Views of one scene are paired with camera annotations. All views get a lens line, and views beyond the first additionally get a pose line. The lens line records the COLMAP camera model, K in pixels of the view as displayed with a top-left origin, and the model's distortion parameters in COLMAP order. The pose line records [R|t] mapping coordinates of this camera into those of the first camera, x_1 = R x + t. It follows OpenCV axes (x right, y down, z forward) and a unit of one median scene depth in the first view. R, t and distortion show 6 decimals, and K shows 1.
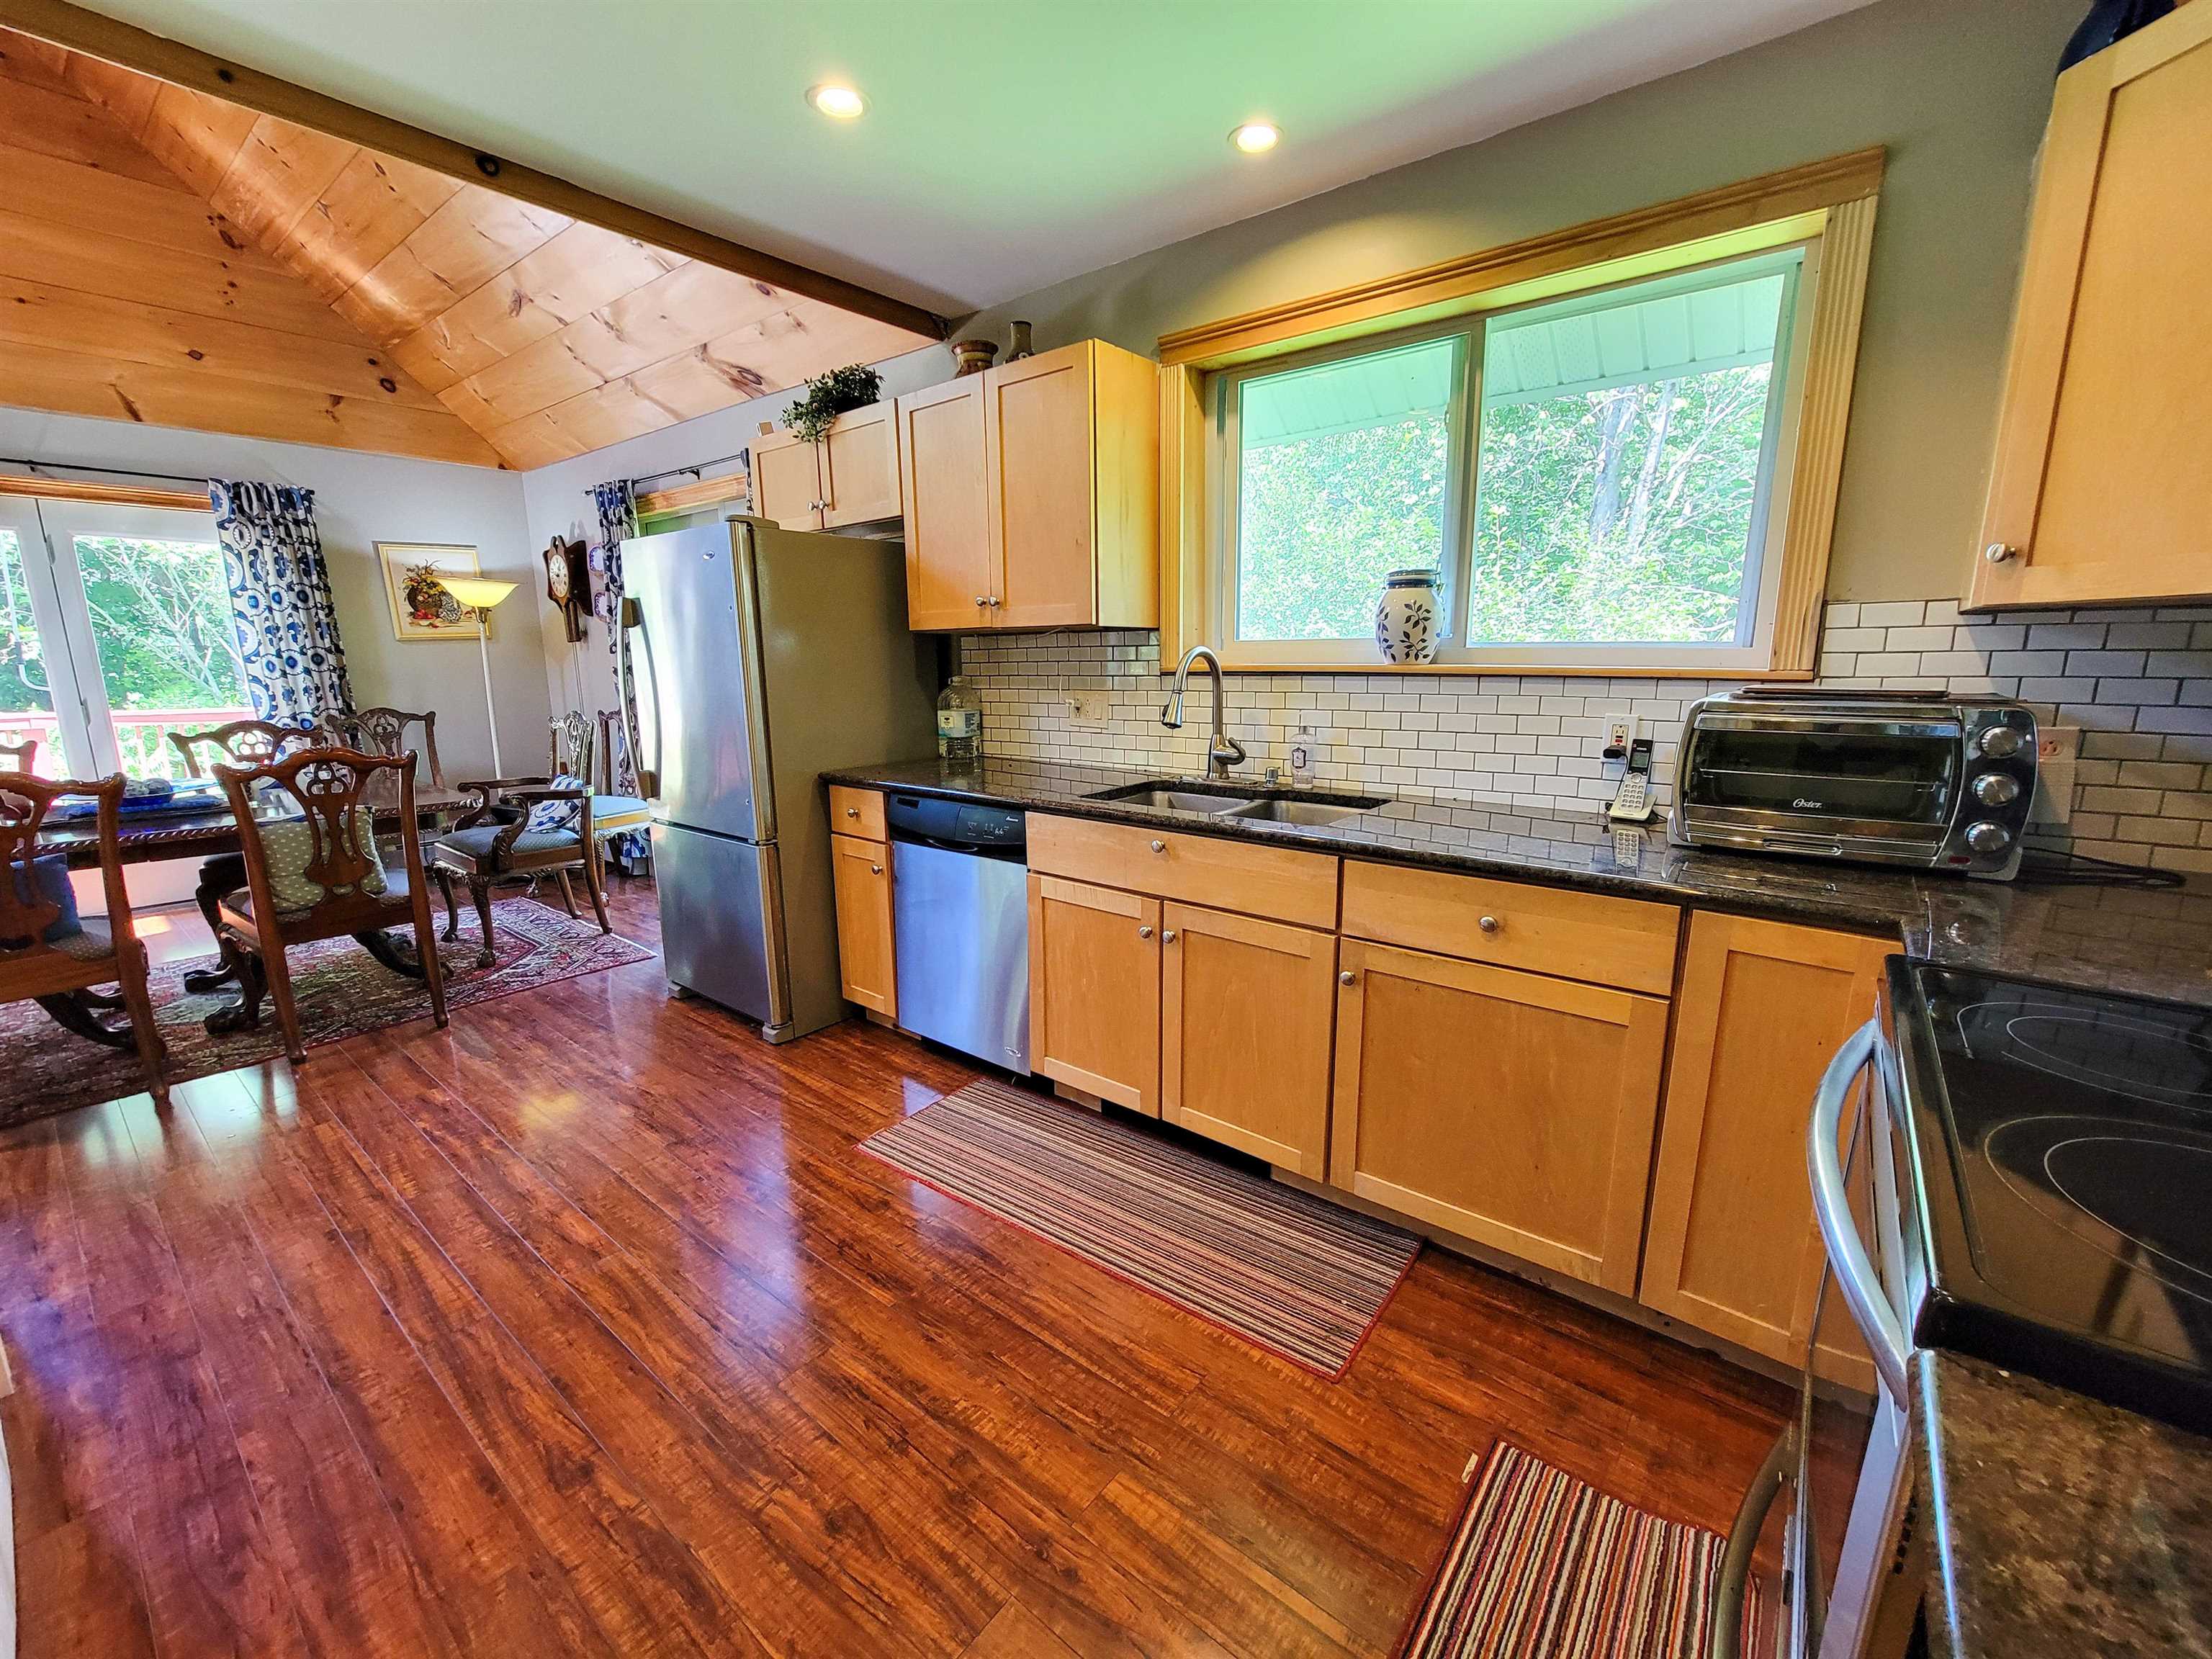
lens RADIAL K [[905.3, 0, 1118.3], [0, 905.3, 832.7], [0, 0, 1]] dist [-0.001084, 0.000751]
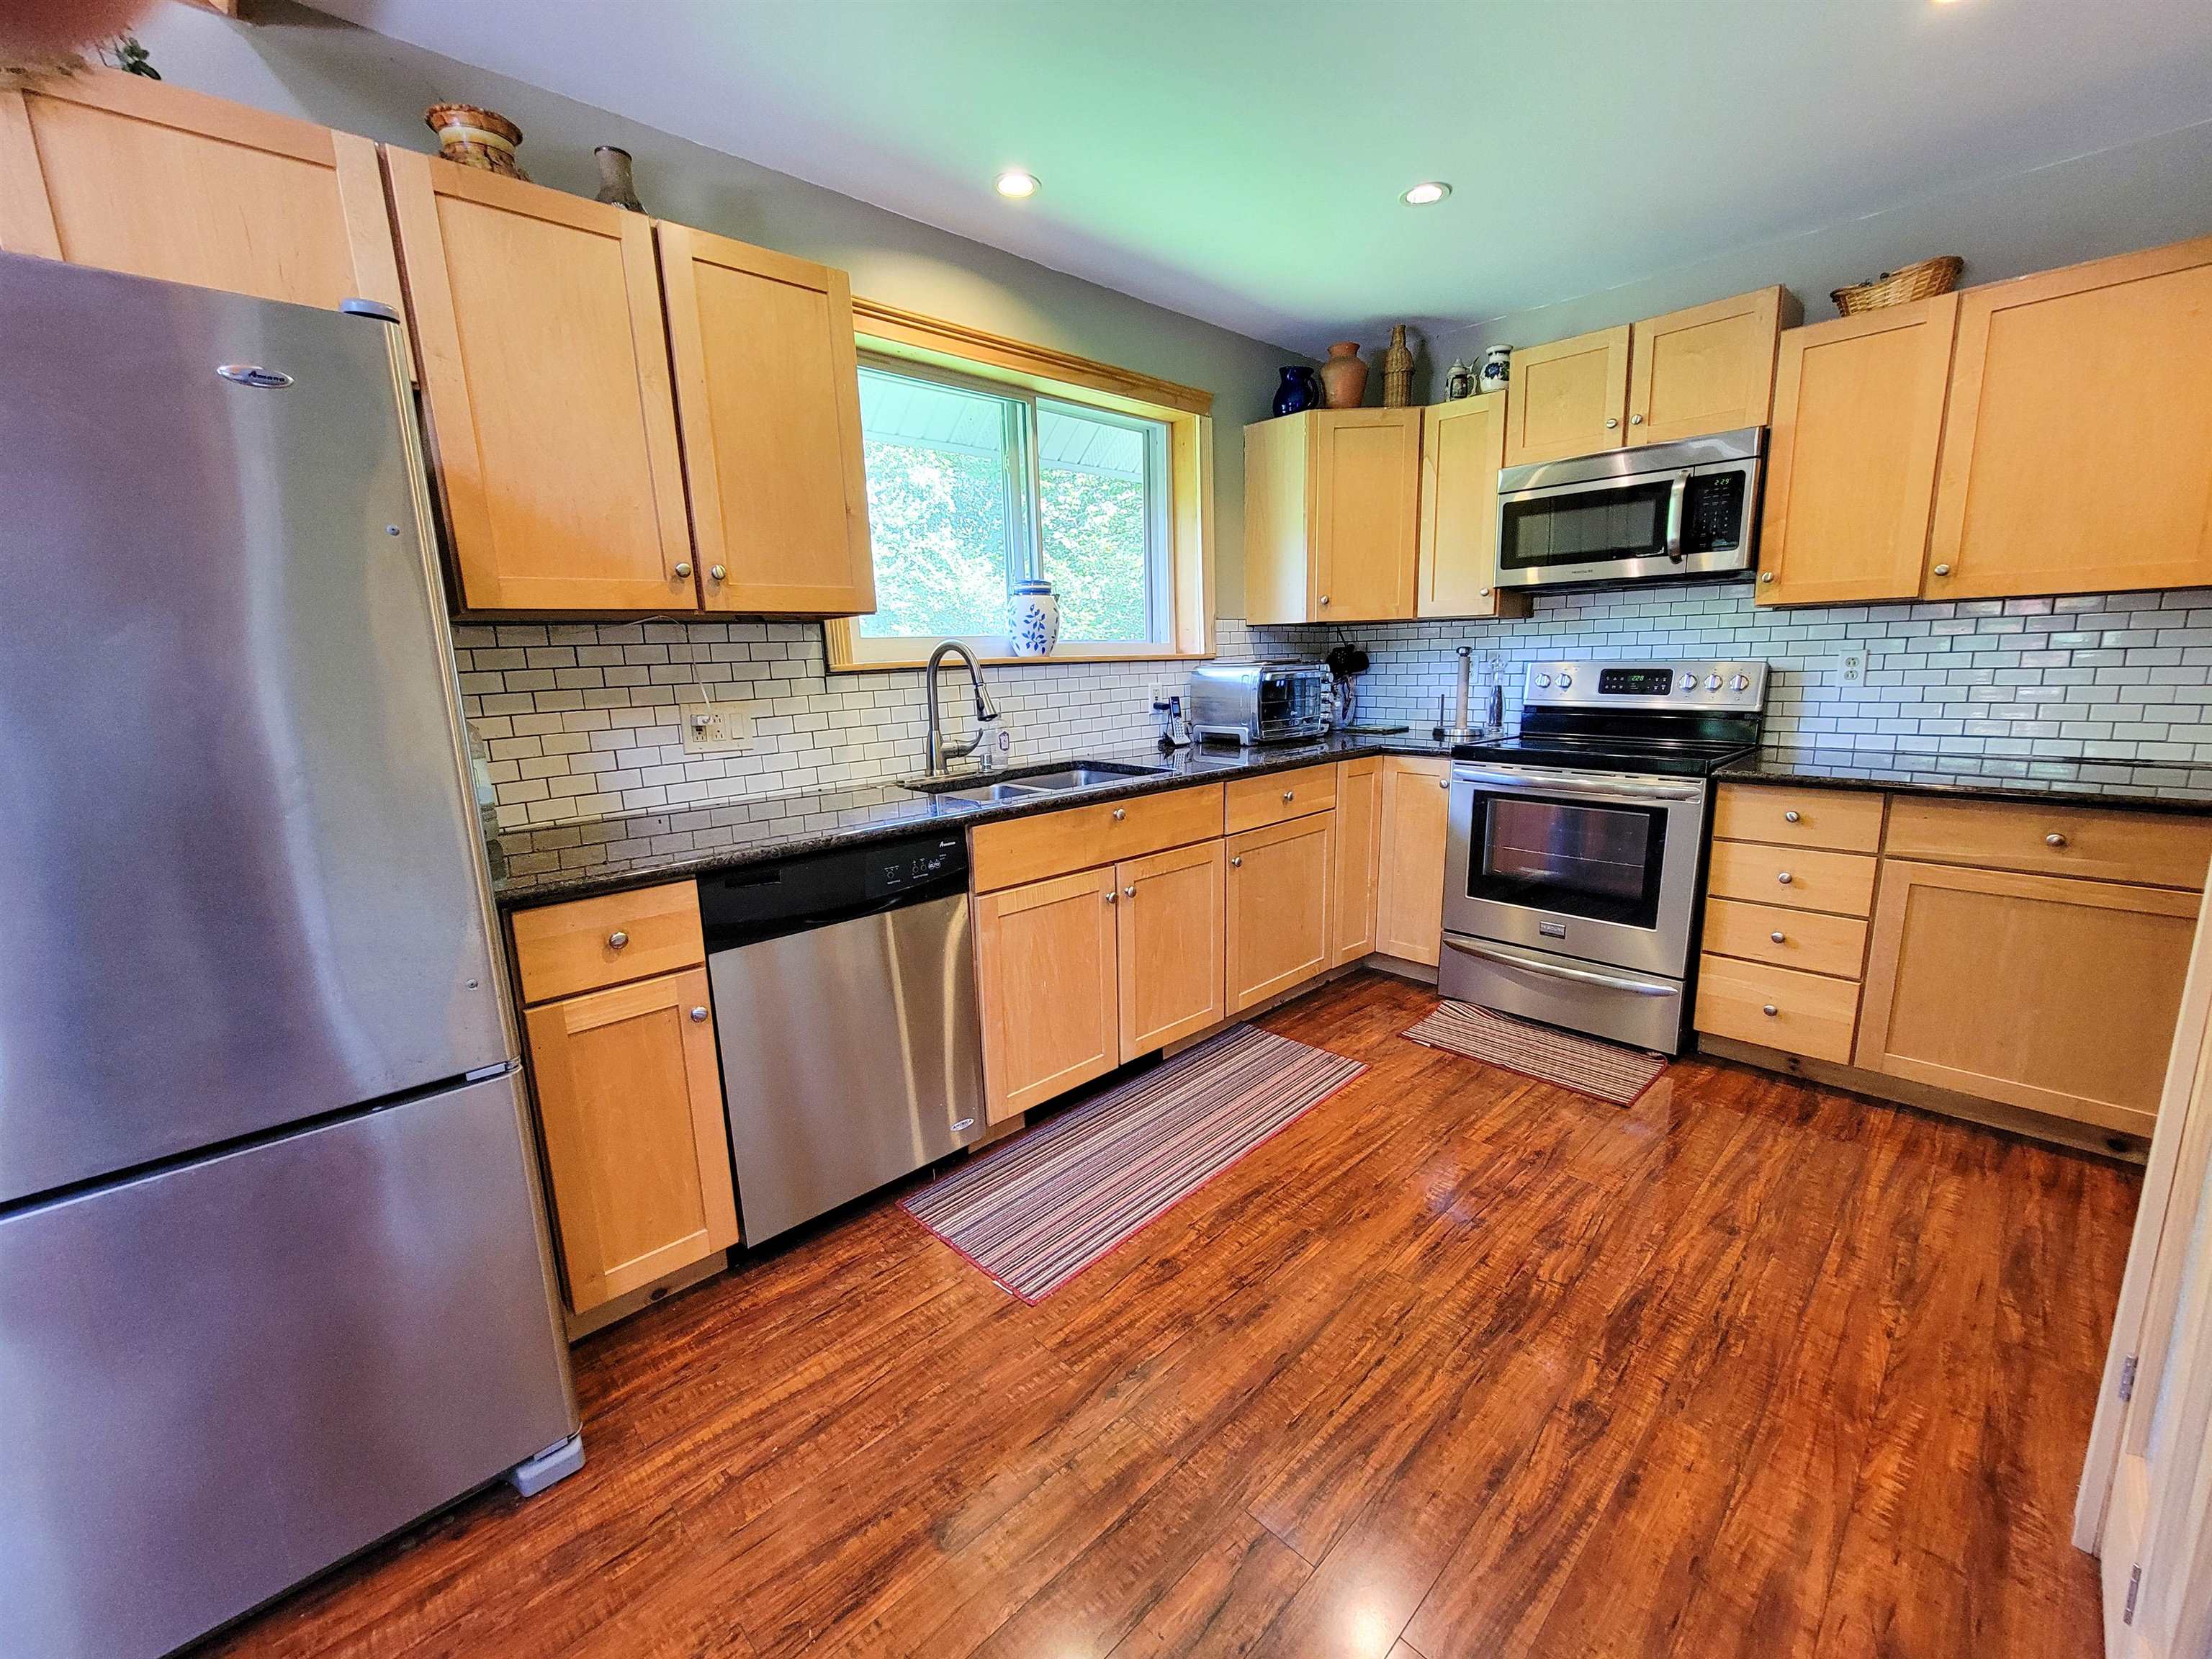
lens RADIAL K [[905.3, 0, 1118.3], [0, 905.3, 832.7], [0, 0, 1]] dist [-0.001084, 0.000751]
pose [[0.127893, -0.188901, 0.973632, -0.920763], [0.221366, 0.962366, 0.157637, -0.122753], [-0.966768, 0.195368, 0.164896, 0.726272]]
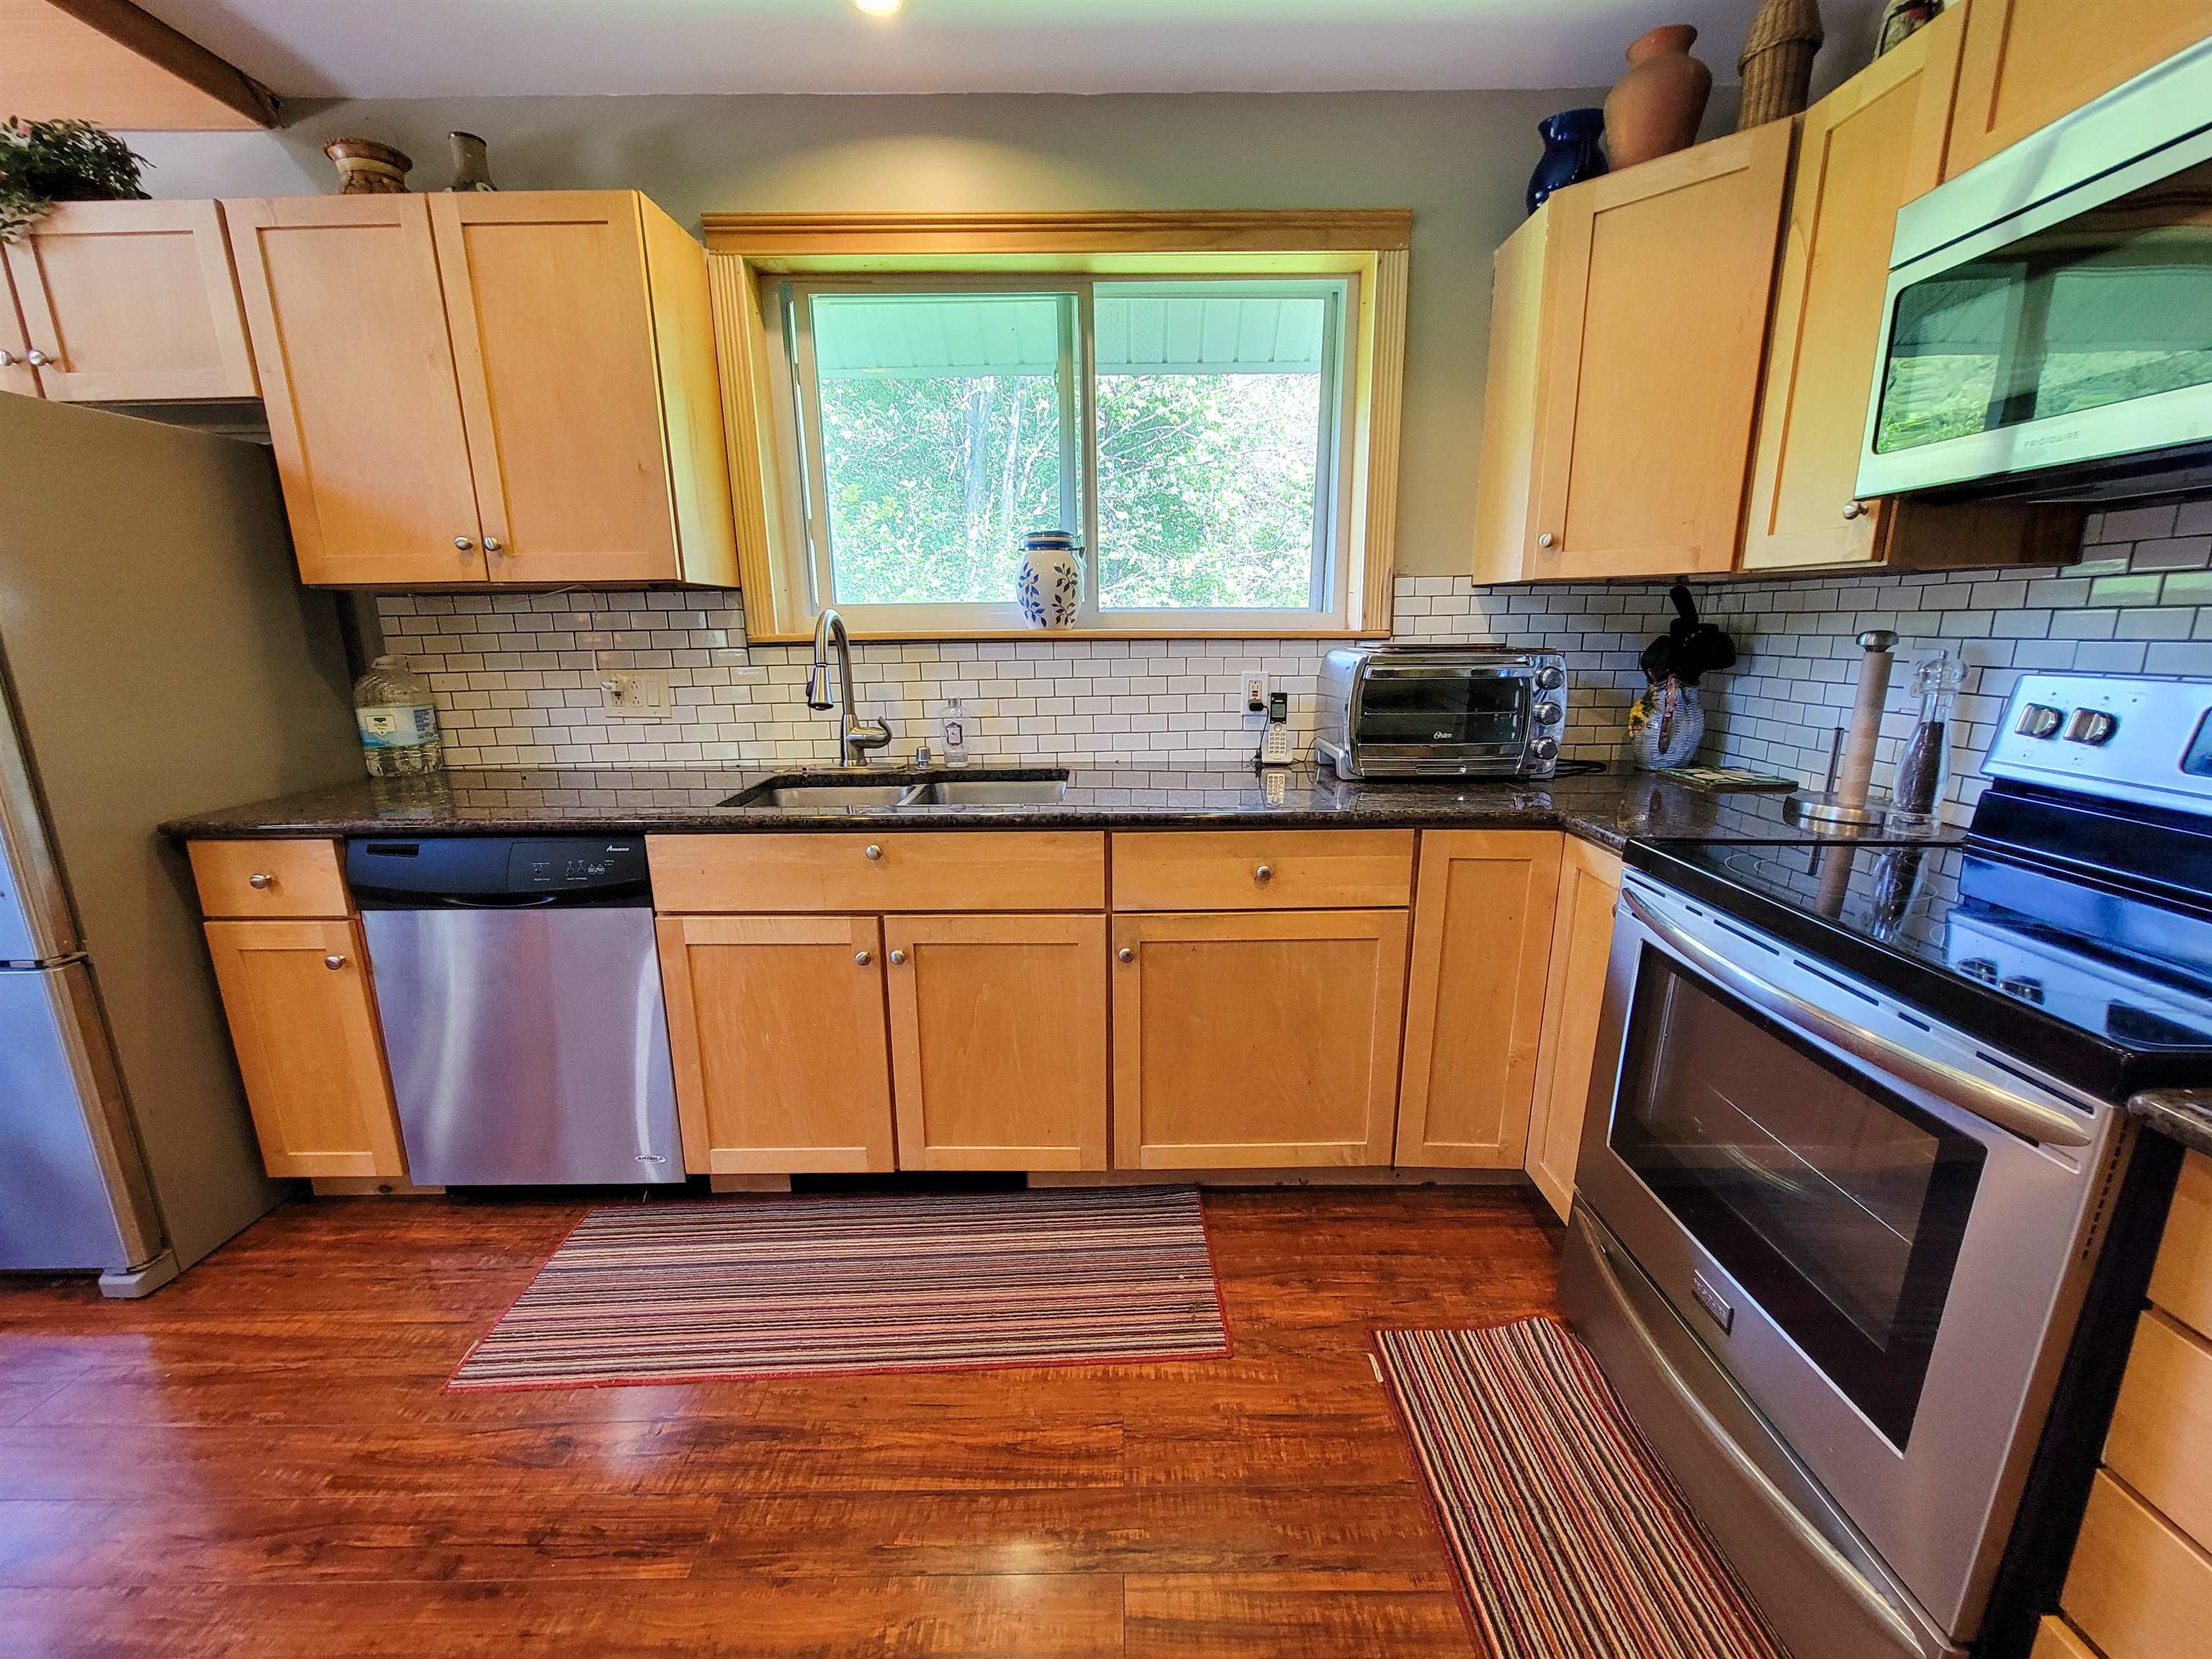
lens RADIAL K [[905.3, 0, 1118.3], [0, 905.3, 832.7], [0, 0, 1]] dist [-0.001084, 0.000751]
pose [[0.780345, -0.143359, 0.608696, -0.248828], [0.126264, 0.989441, 0.071162, -0.029184], [-0.612470, 0.021326, 0.790206, 0.186688]]
